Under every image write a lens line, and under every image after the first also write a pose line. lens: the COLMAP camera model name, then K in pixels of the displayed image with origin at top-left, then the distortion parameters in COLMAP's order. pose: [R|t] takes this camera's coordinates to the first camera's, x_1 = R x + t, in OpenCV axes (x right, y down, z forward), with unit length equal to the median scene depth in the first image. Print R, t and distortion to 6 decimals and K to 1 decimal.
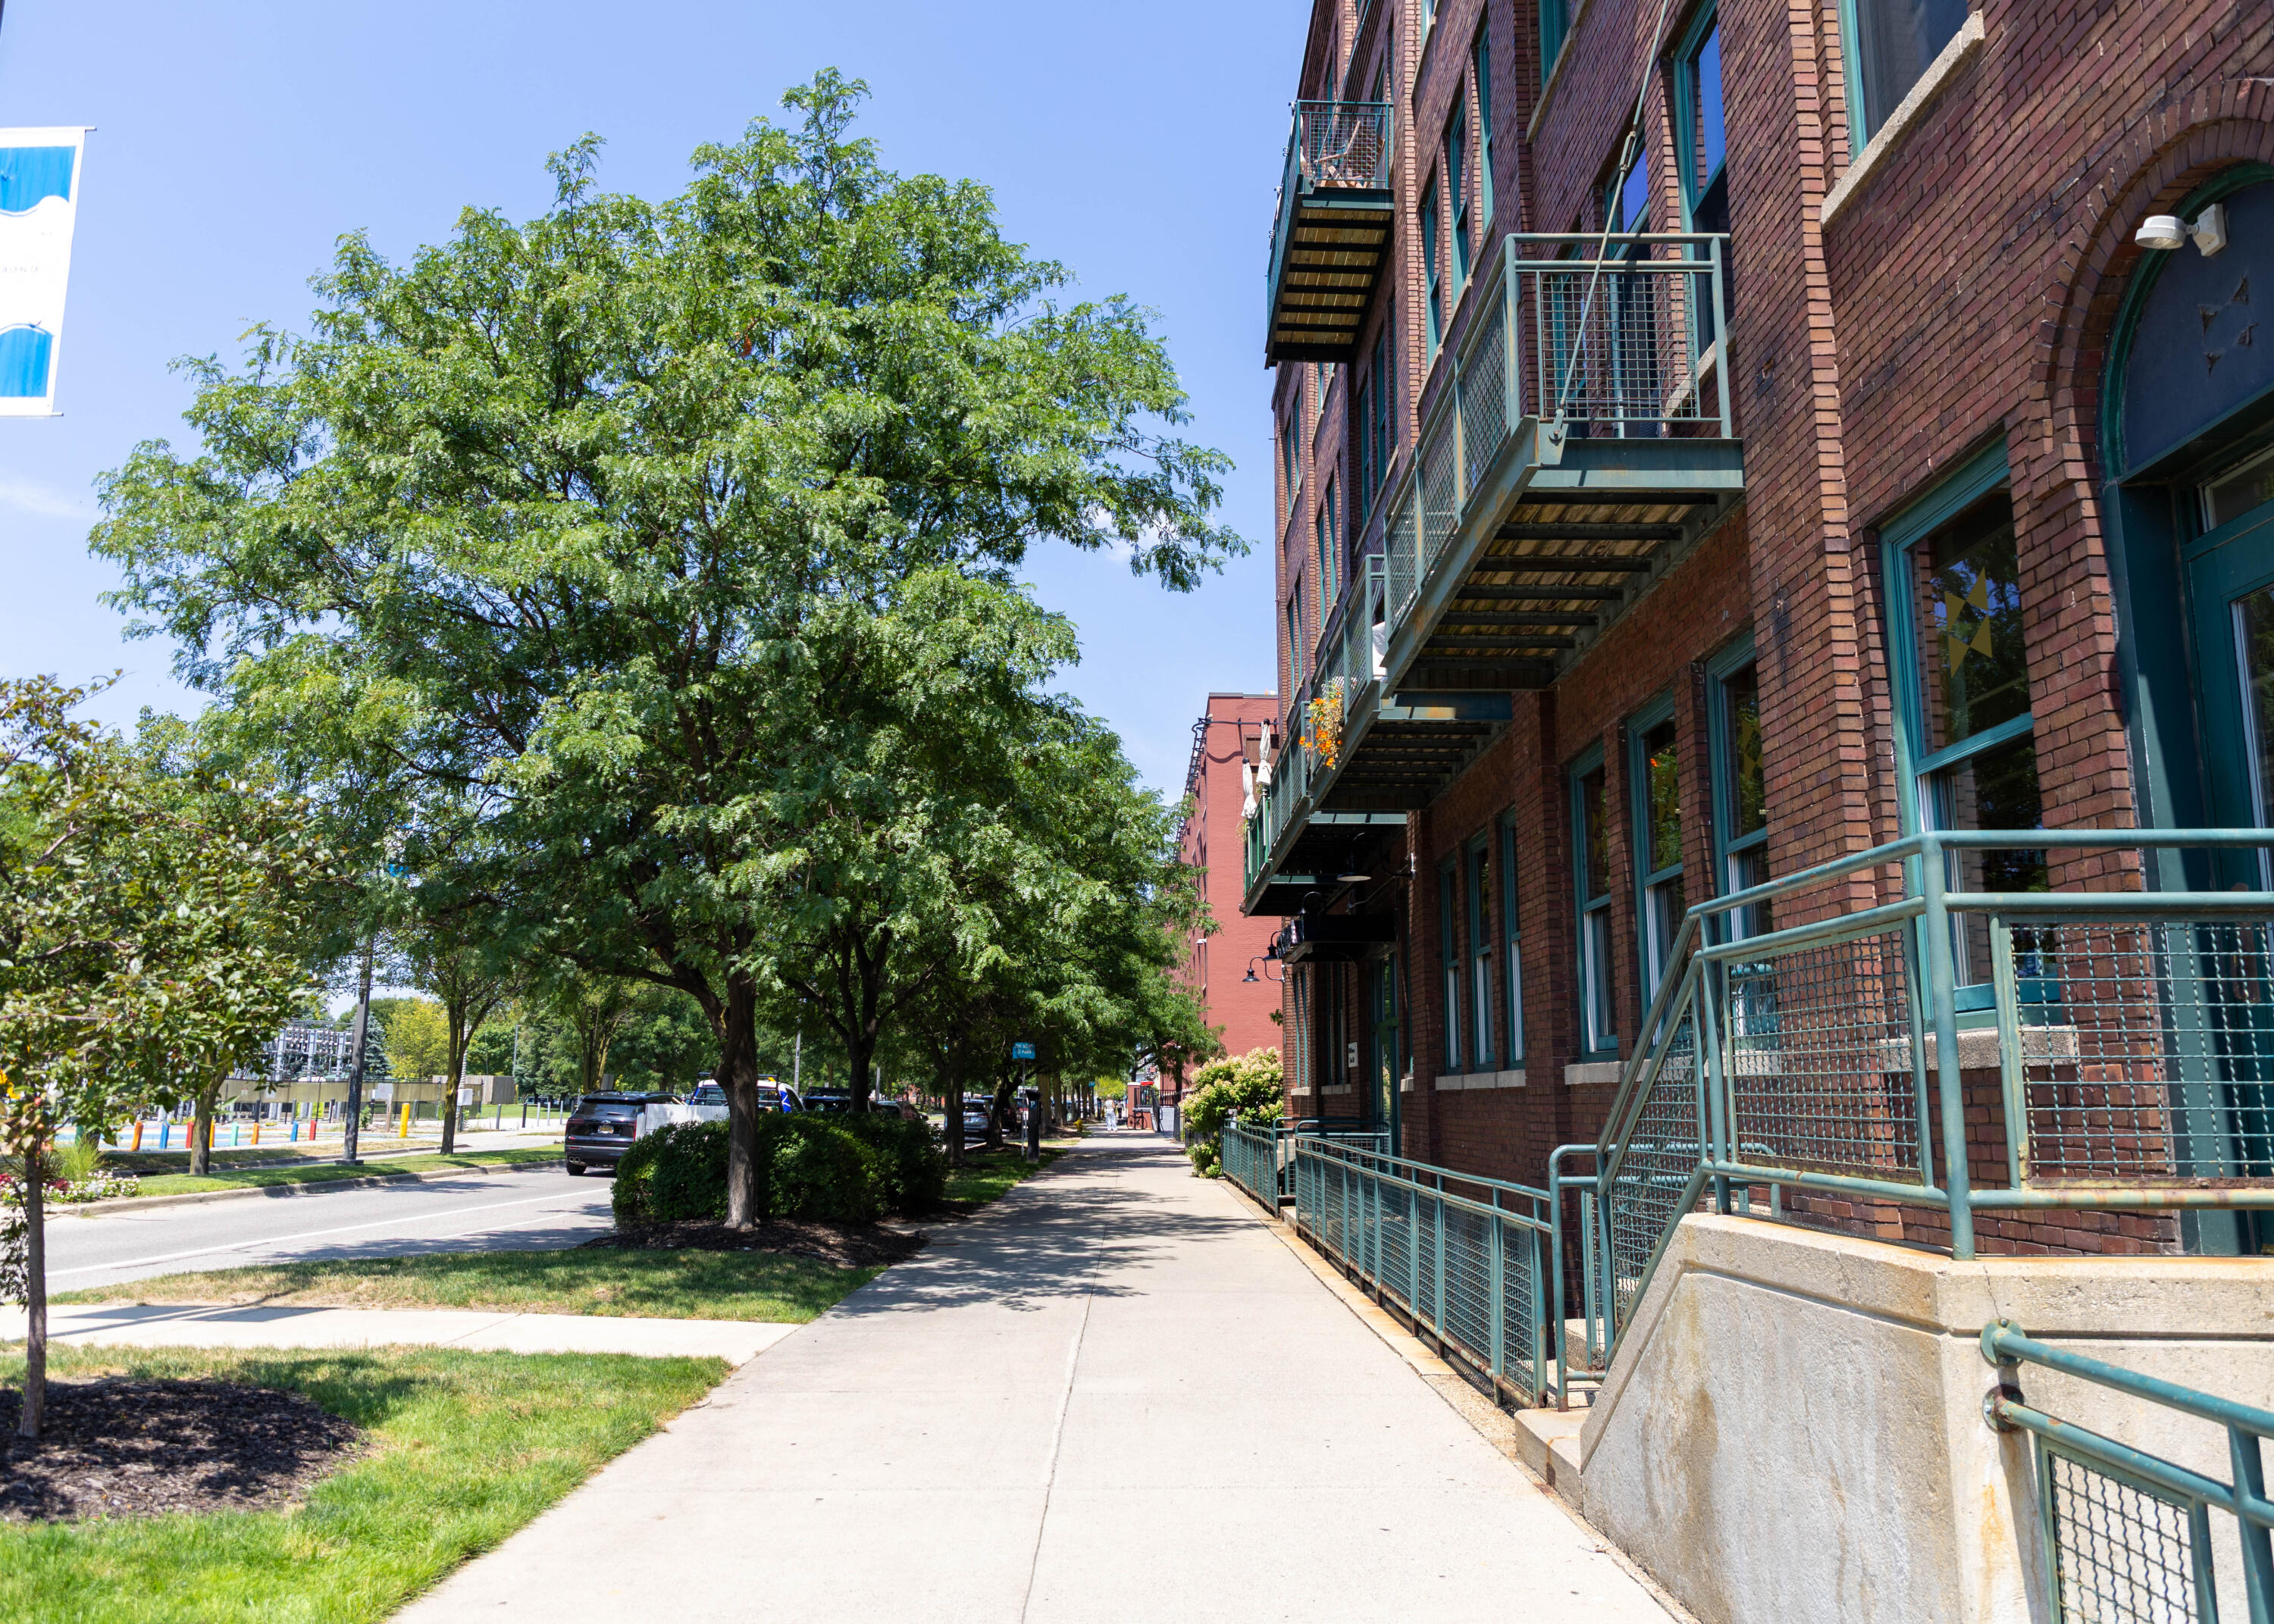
lens RADIAL K [[1661.4, 0, 1128.5], [0, 1661.4, 808.0], [0, 0, 1]] dist [0.013962, 0.006747]
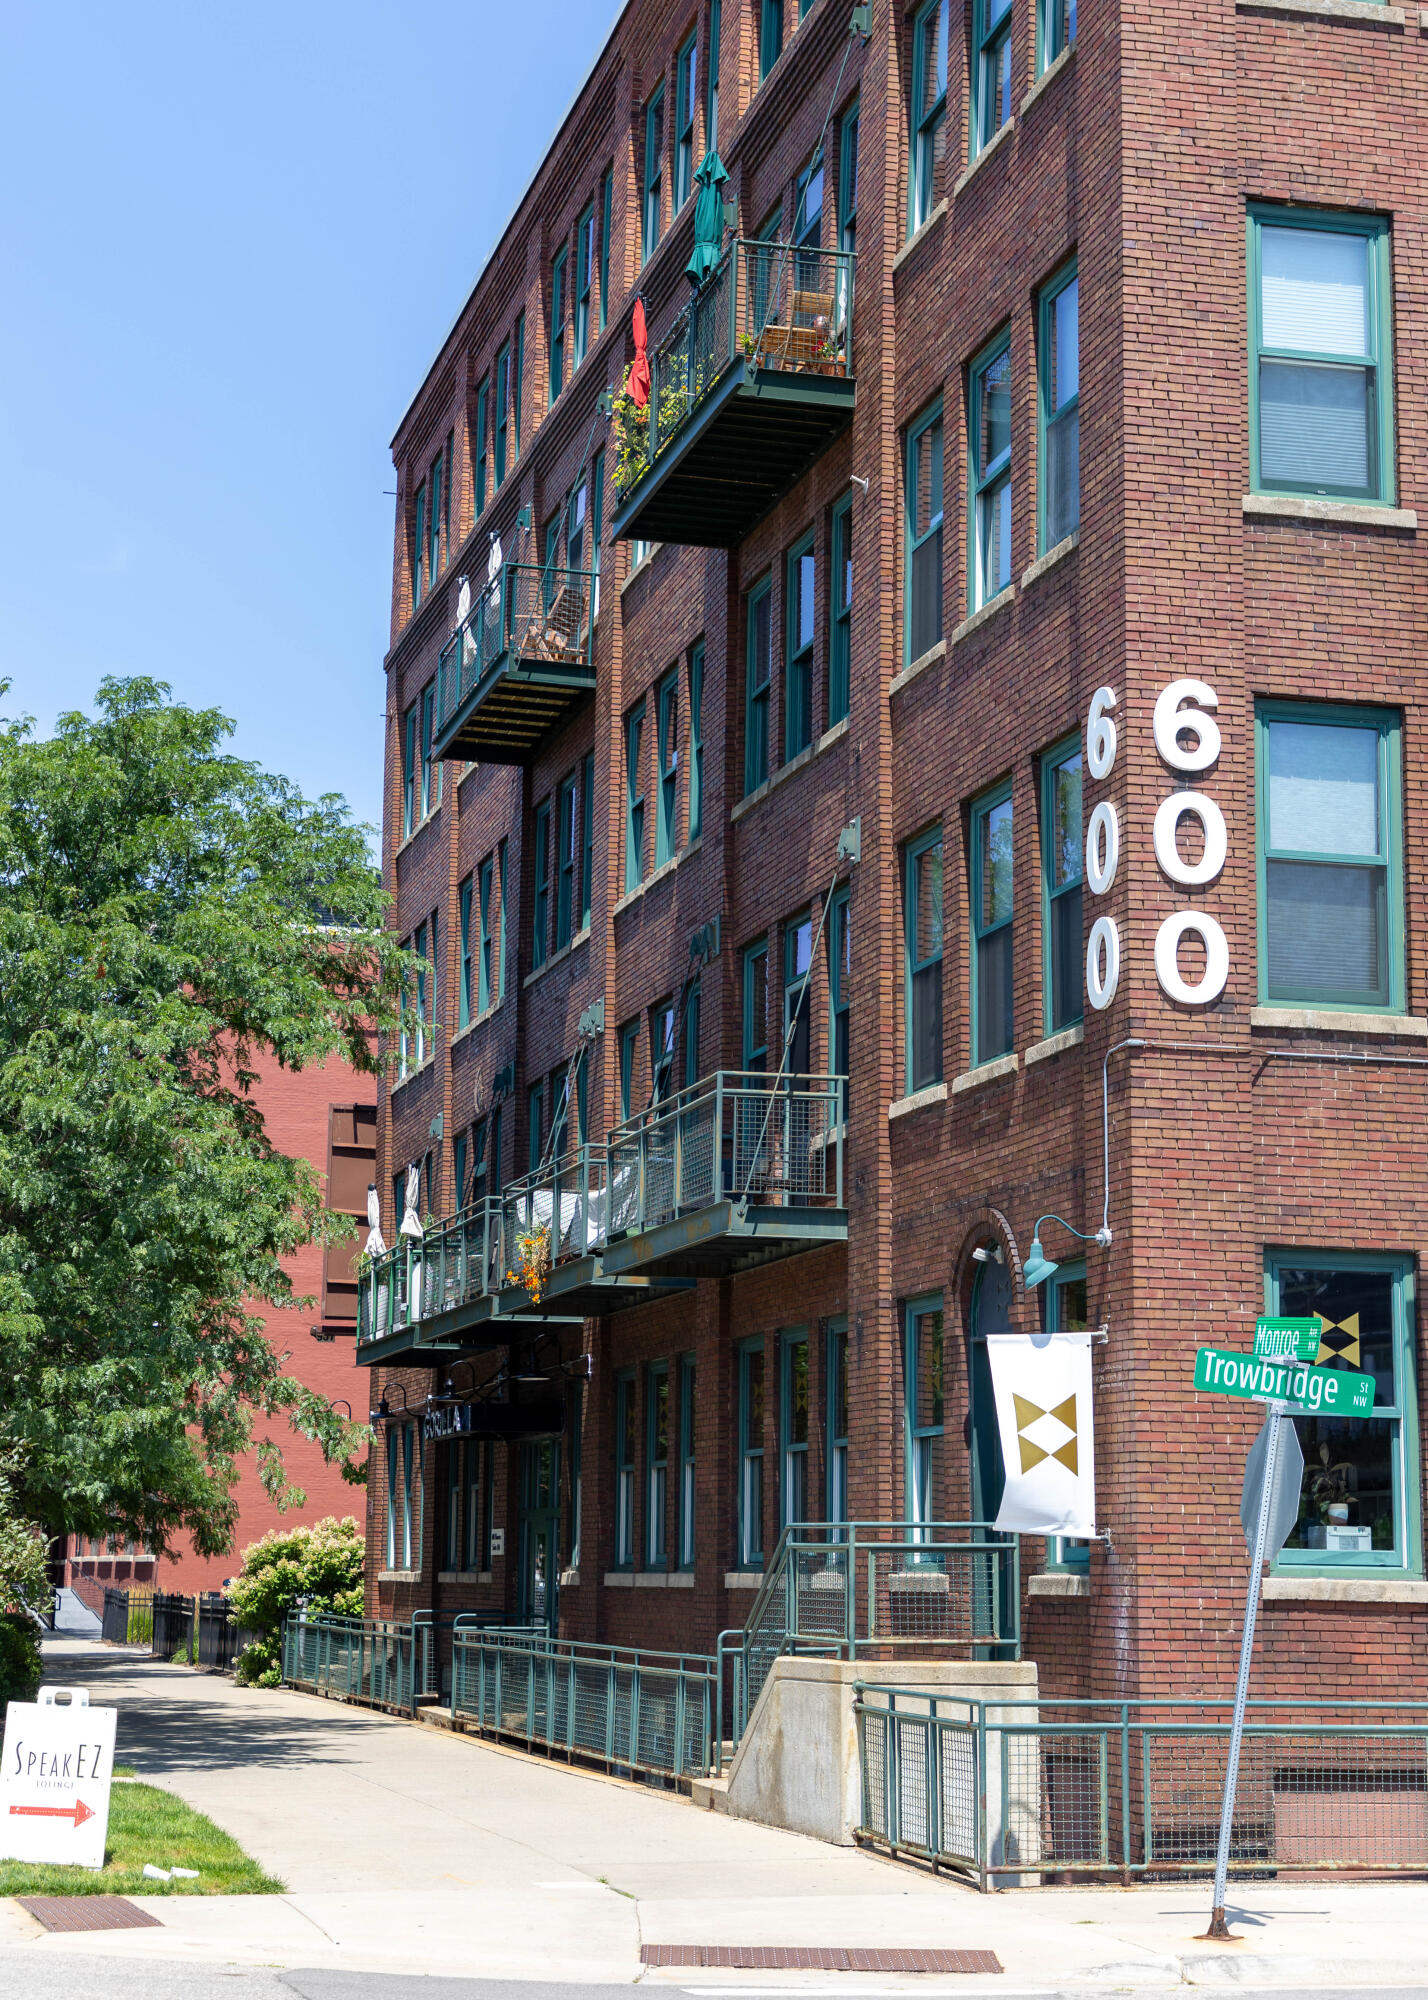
lens RADIAL K [[3444.5, 0, 700.9], [0, 3444.5, 988.4], [0, 0, 1]] dist [0.075119, 0.000000]
pose [[0.968110, 0.046553, 0.246161, -0.624456], [-0.048638, 0.998814, 0.002394, -0.433839], [-0.245757, -0.014291, 0.969226, -2.268162]]
